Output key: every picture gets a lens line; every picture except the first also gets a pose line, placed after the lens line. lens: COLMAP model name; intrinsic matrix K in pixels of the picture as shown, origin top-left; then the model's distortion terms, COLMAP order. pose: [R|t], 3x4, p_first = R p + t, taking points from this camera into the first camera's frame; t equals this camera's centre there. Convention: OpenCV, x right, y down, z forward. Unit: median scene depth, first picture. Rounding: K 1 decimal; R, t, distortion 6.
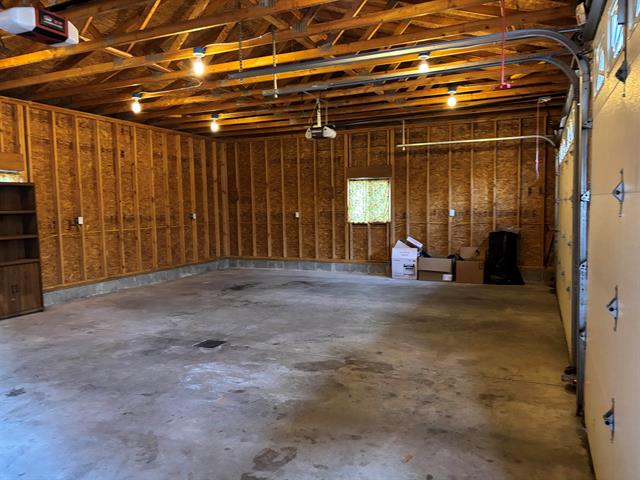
lens RADIAL K [[480.9, 0, 317.4], [0, 480.9, 239.5], [0, 0, 1]] dist [0.055297, -0.062001]
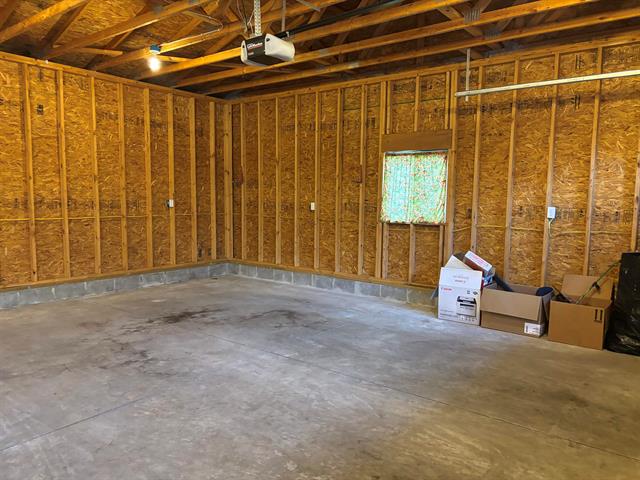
lens RADIAL K [[480.9, 0, 323.4], [0, 480.9, 239.8], [0, 0, 1]] dist [0.055297, -0.062001]
pose [[0.973205, 0.051169, -0.224174, 0.153093], [-0.046126, 0.998552, 0.027682, -0.027734], [0.225266, -0.016600, 0.974156, 0.399675]]
